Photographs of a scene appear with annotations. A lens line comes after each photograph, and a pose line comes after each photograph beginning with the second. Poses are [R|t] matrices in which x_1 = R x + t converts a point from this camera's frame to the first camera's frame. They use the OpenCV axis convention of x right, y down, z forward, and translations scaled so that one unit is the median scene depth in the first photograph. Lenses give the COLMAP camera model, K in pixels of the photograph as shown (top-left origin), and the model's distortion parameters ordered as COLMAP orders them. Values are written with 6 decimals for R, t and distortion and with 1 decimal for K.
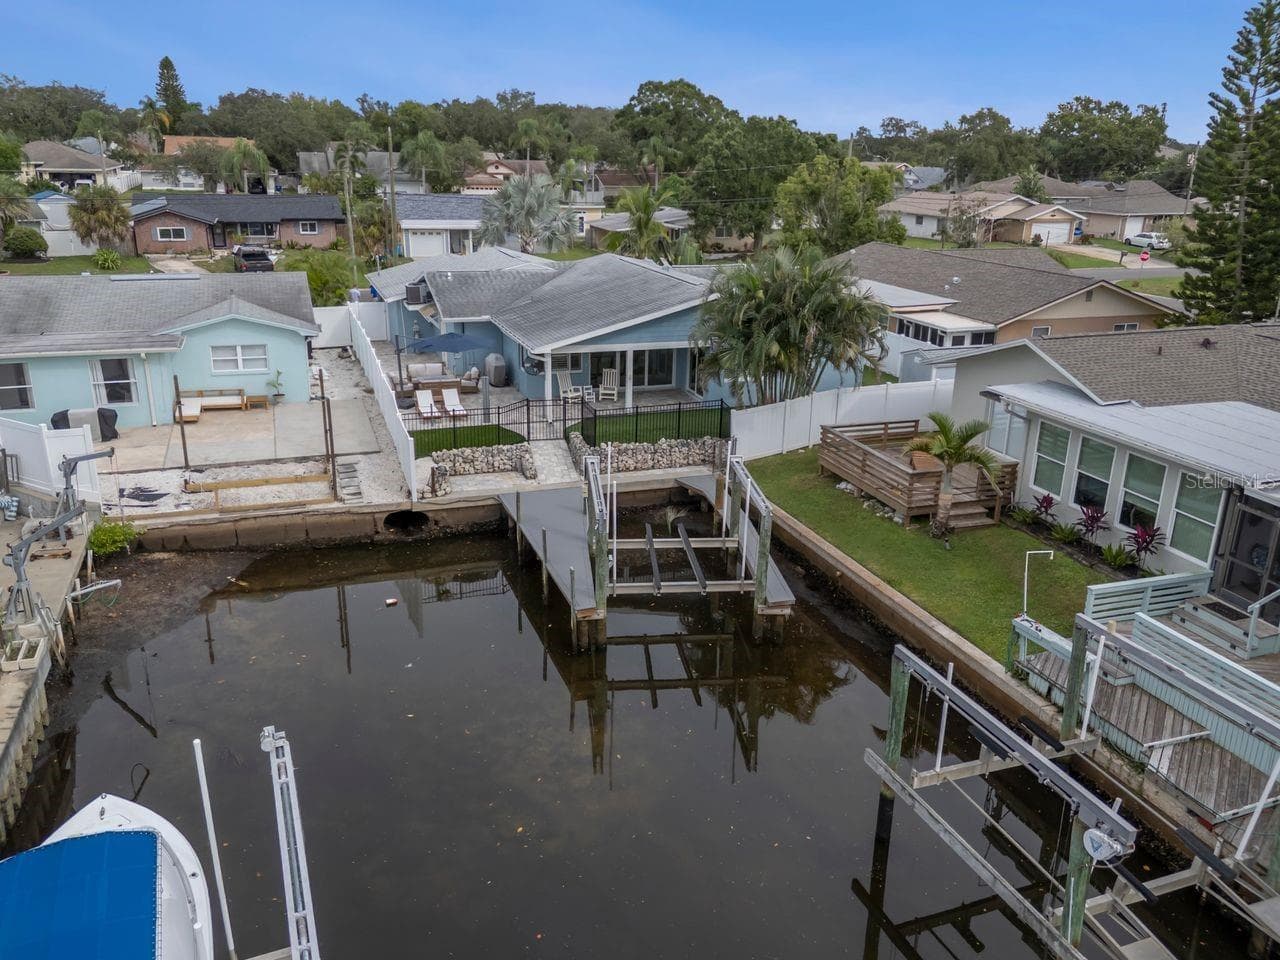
lens RADIAL K [[935.7, 0, 594.7], [0, 935.7, 455.4], [0, 0, 1]] dist [0.119001, -0.140365]
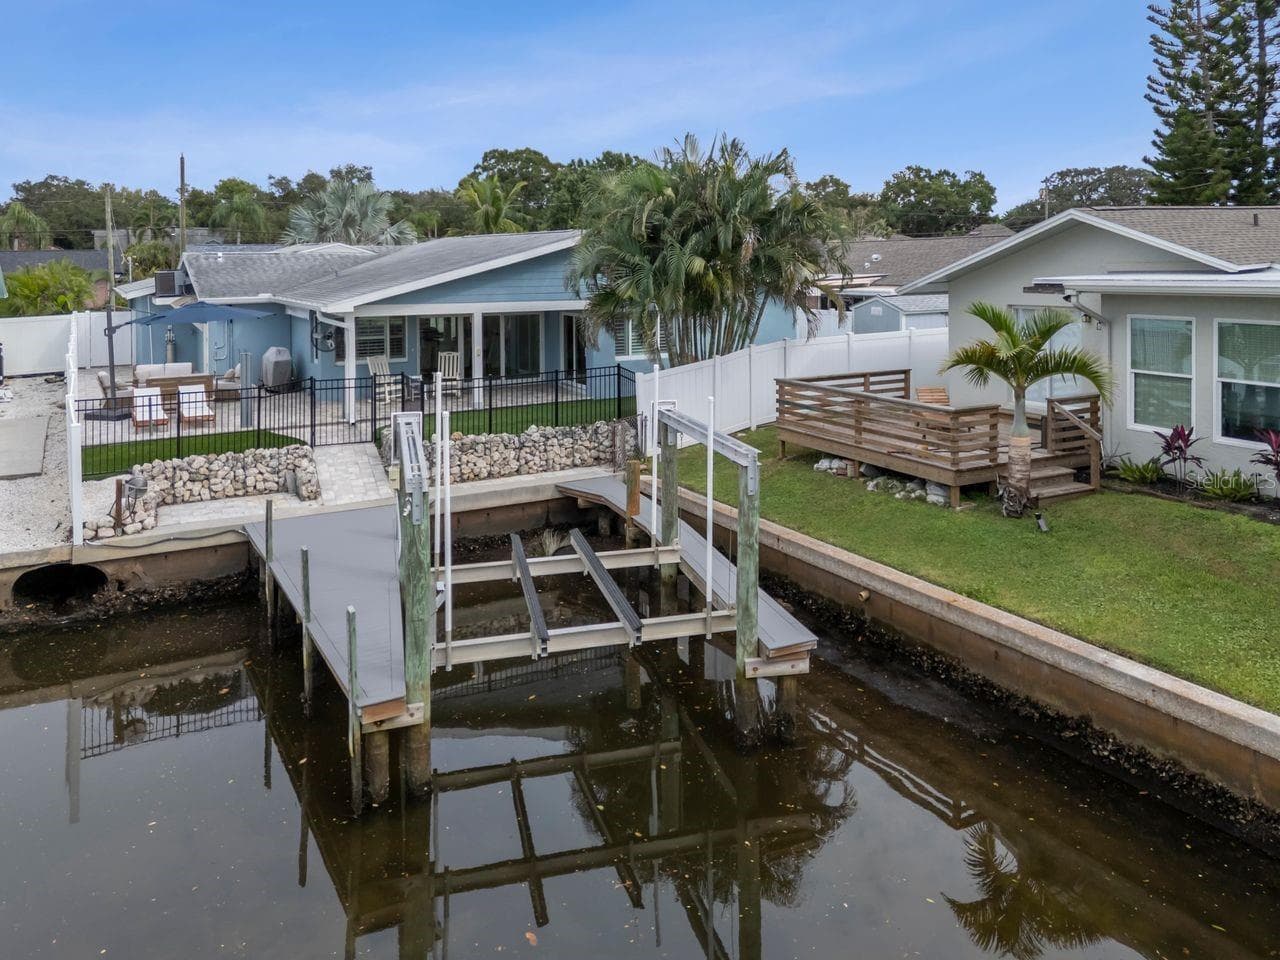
lens RADIAL K [[831.6, 0, 619.3], [0, 831.6, 365.2], [0, 0, 1]] dist [0.056693, -0.057609]
pose [[0.979948, -0.014190, 0.198750, 0.019165], [0.068809, 0.960198, -0.270712, 0.101038], [-0.186998, 0.278959, 0.941920, 0.448948]]
